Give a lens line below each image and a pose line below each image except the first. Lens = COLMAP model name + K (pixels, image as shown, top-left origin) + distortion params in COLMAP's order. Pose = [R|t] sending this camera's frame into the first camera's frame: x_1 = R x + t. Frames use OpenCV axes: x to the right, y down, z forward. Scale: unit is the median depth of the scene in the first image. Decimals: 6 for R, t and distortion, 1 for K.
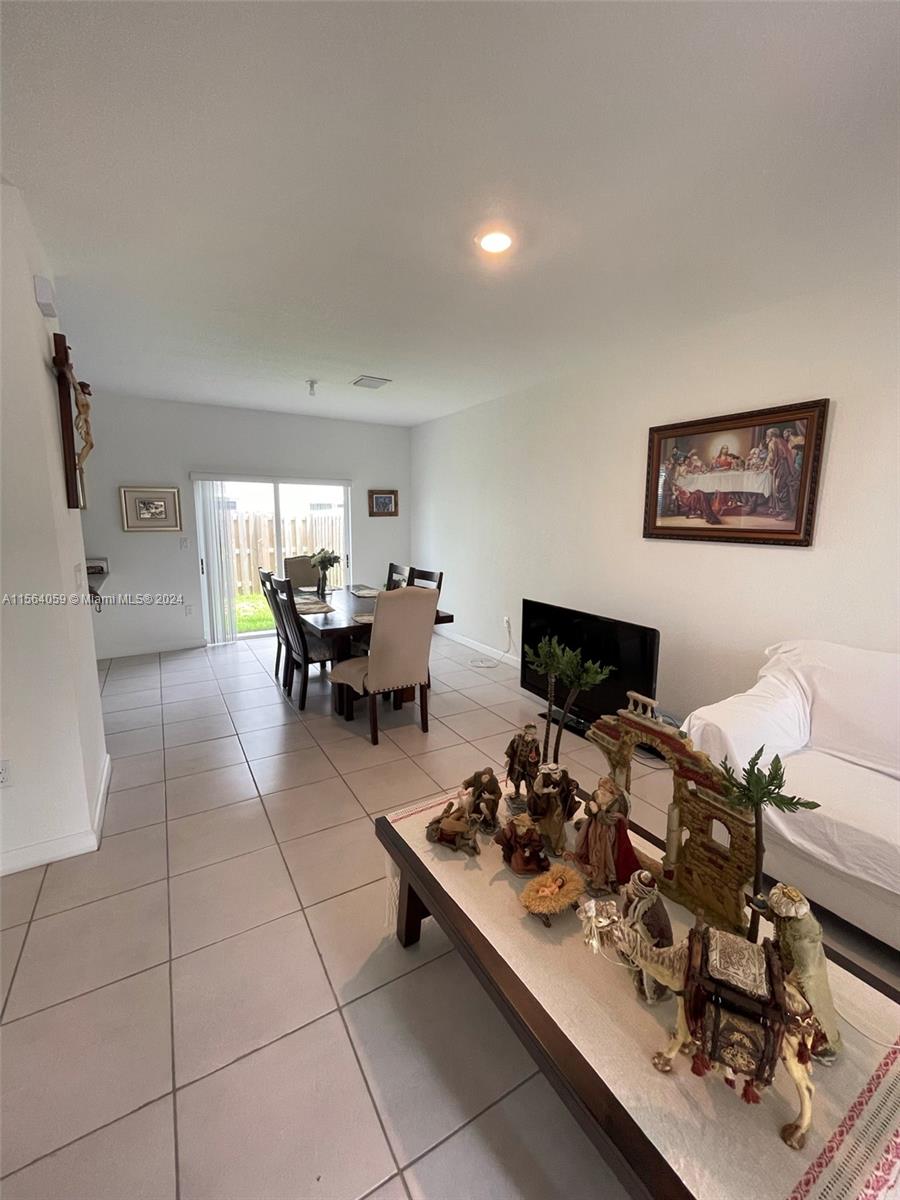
lens RADIAL K [[491.1, 0, 450.7], [0, 491.1, 594.7], [0, 0, 1]] dist [-0.000239, -0.000021]
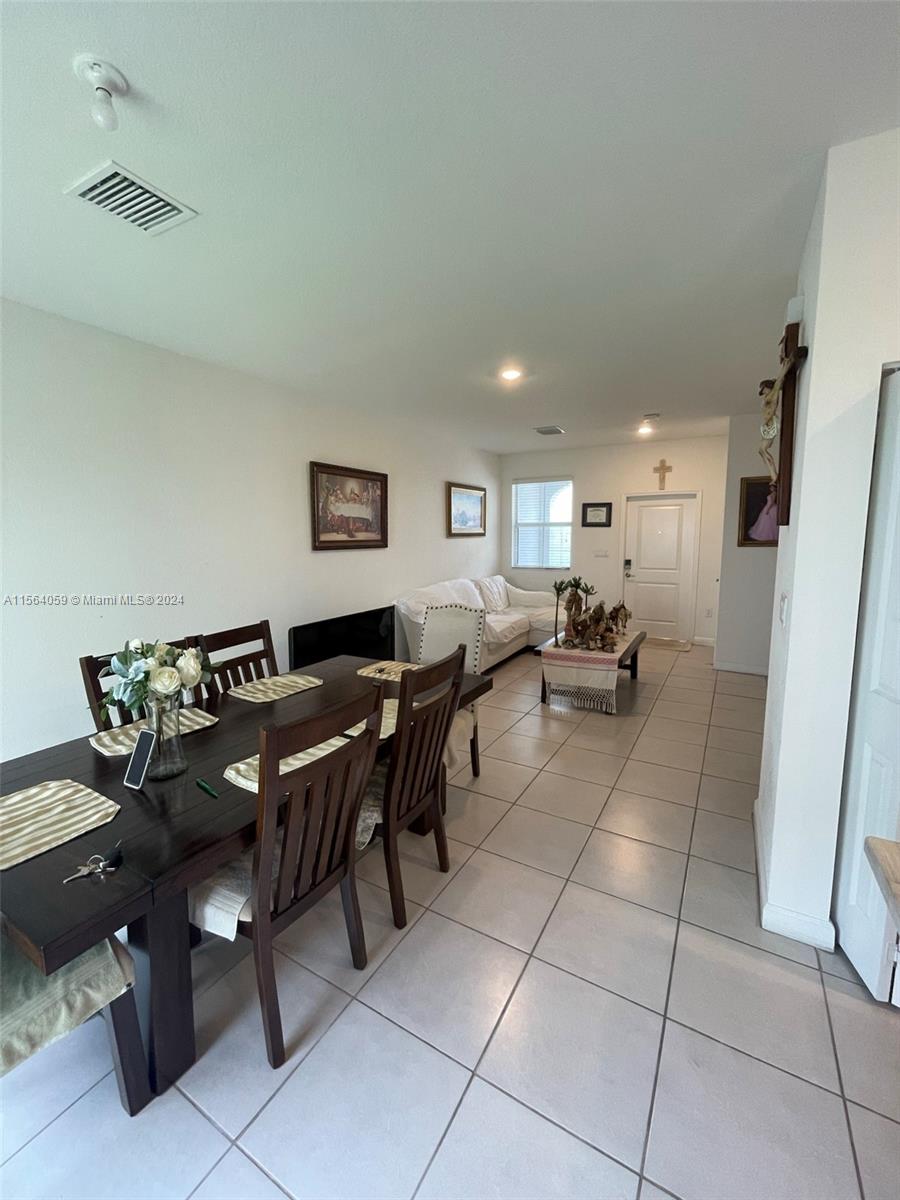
lens RADIAL K [[491.1, 0, 454.5], [0, 491.1, 596.3], [0, 0, 1]] dist [-0.000239, -0.000021]
pose [[-0.499684, -0.125835, 0.857019, -0.950597], [0.130726, 0.967105, 0.218219, -0.259094], [-0.856287, 0.221075, -0.466796, 1.480898]]
